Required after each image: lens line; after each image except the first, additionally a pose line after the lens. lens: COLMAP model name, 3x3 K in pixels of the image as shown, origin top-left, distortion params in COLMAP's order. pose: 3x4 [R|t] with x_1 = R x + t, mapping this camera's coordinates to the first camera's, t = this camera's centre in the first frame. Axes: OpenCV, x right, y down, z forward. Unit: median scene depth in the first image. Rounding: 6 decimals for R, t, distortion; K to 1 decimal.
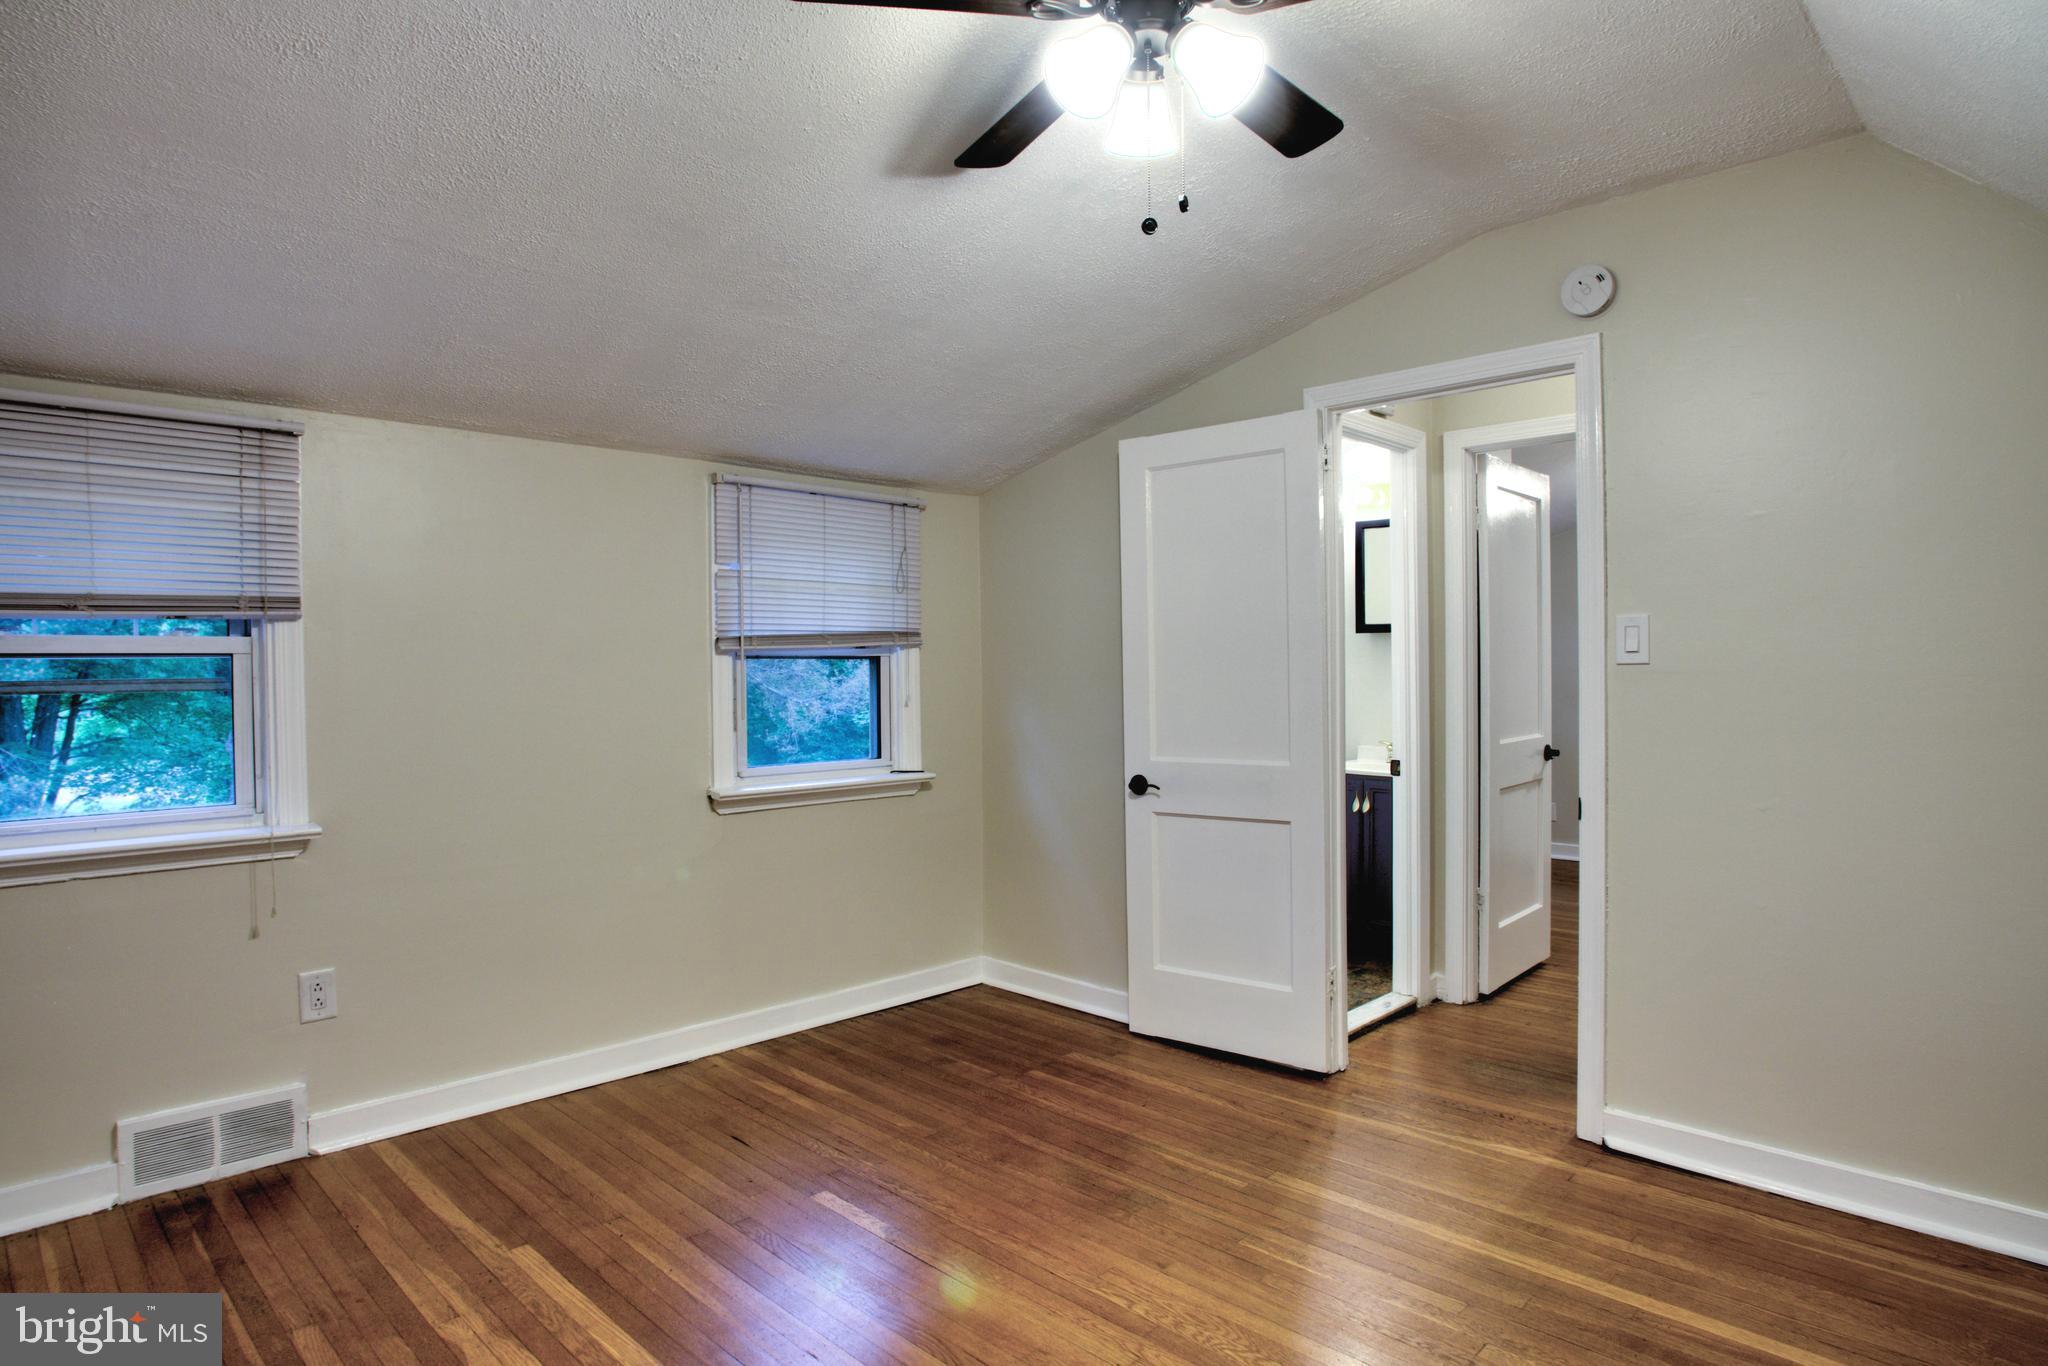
lens RADIAL K [[1131.8, 0, 1021.2], [0, 1131.8, 673.6], [0, 0, 1]] dist [-0.056700, 0.018004]
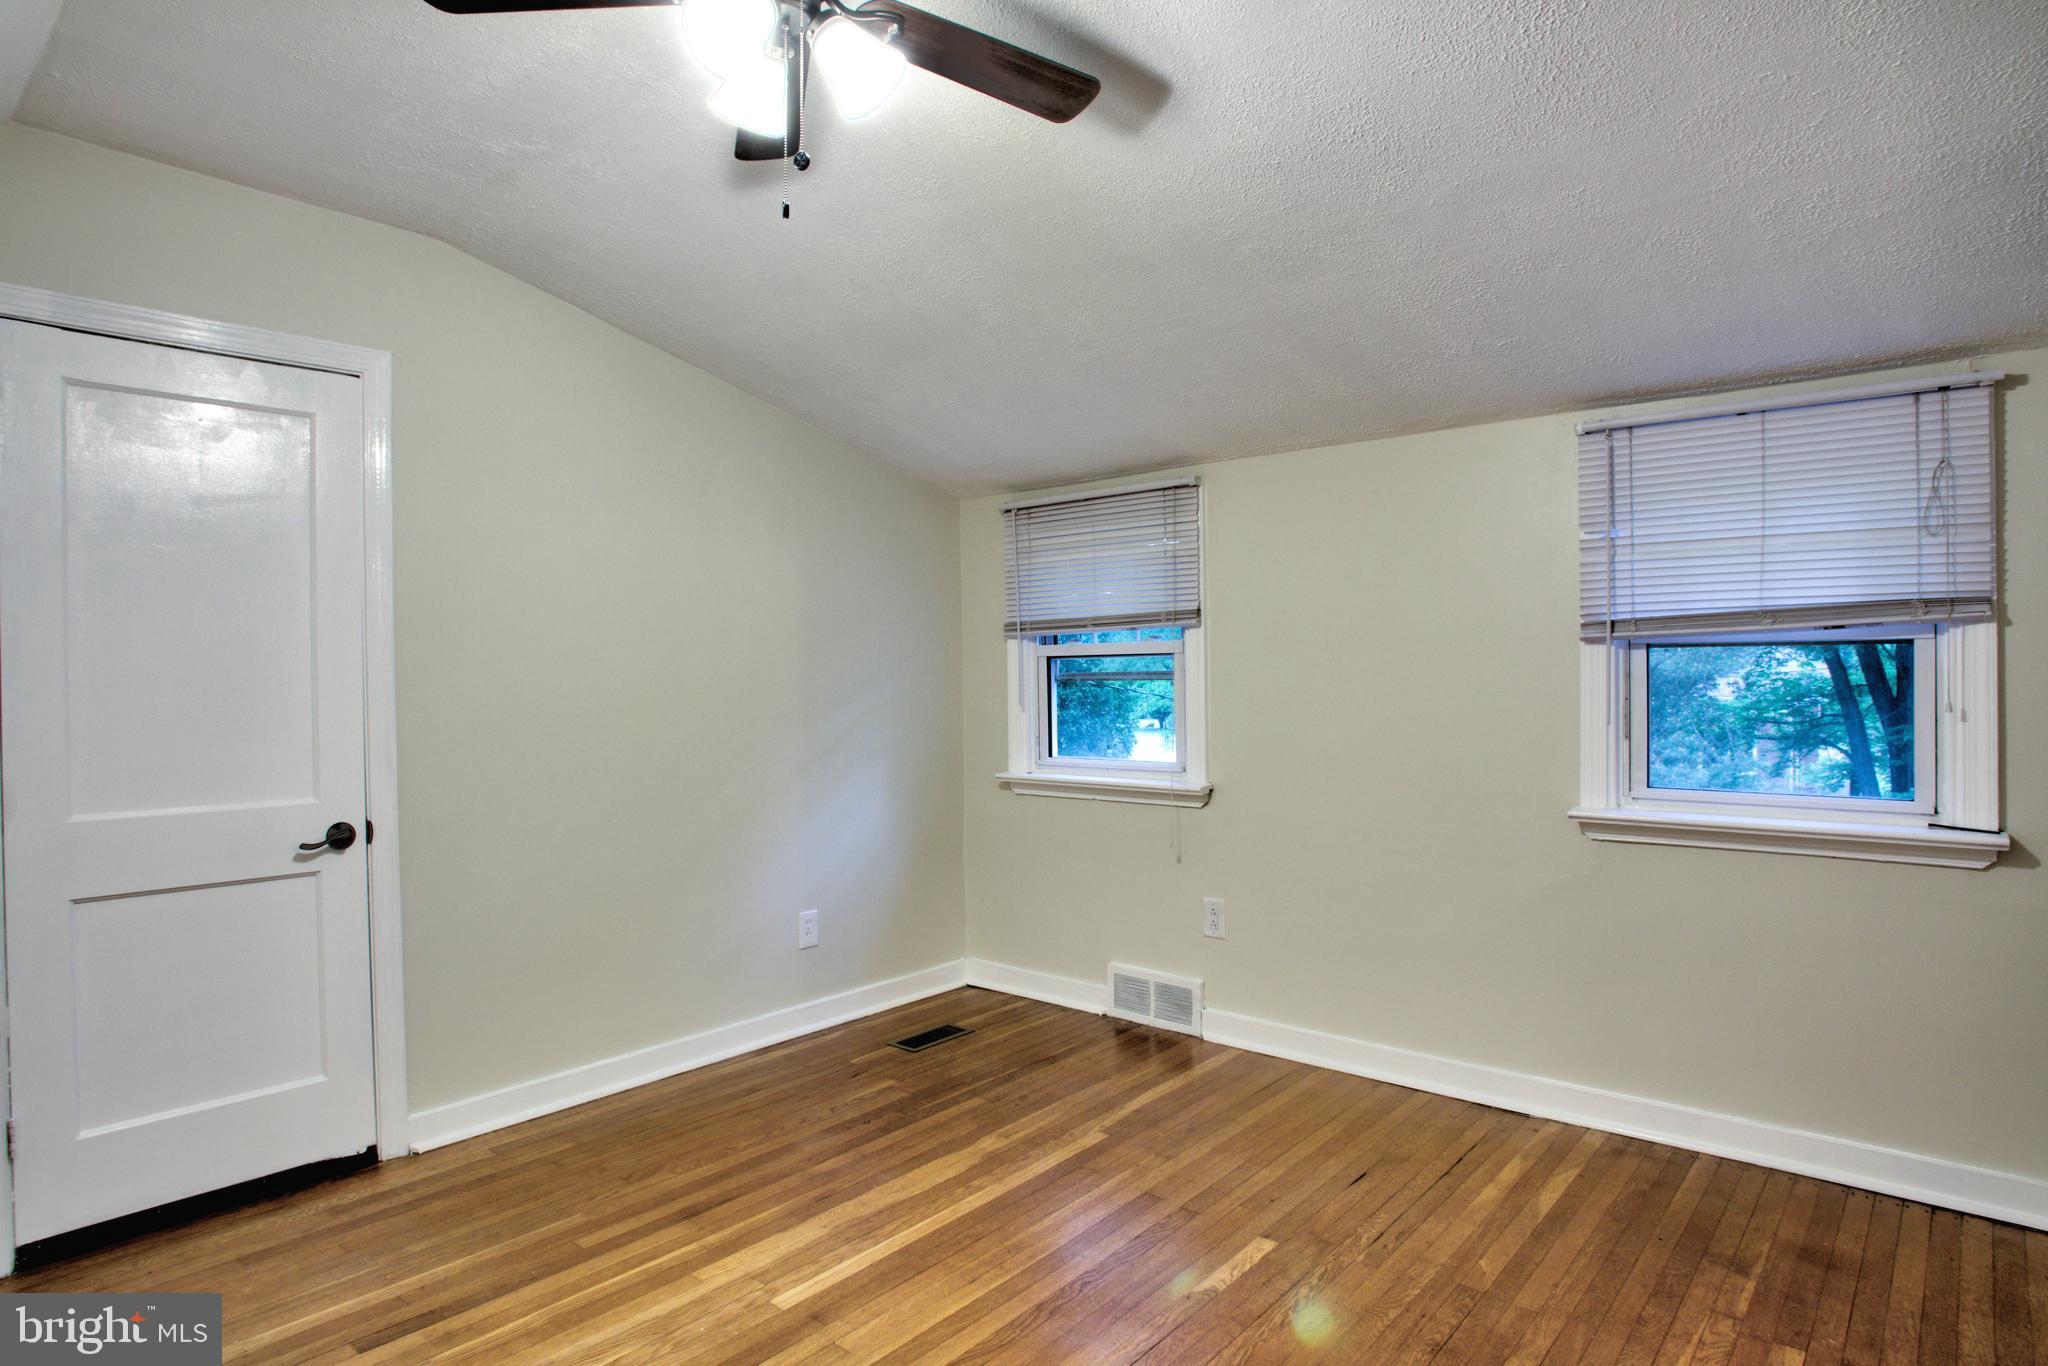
lens RADIAL K [[1131.8, 0, 1022.9], [0, 1131.8, 676.5], [0, 0, 1]] dist [-0.056700, 0.018004]
pose [[0.085324, 0.010388, -0.996299, 0.625625], [0.004303, 0.999932, 0.010795, -0.004603], [0.996344, -0.005208, 0.085273, 0.645379]]
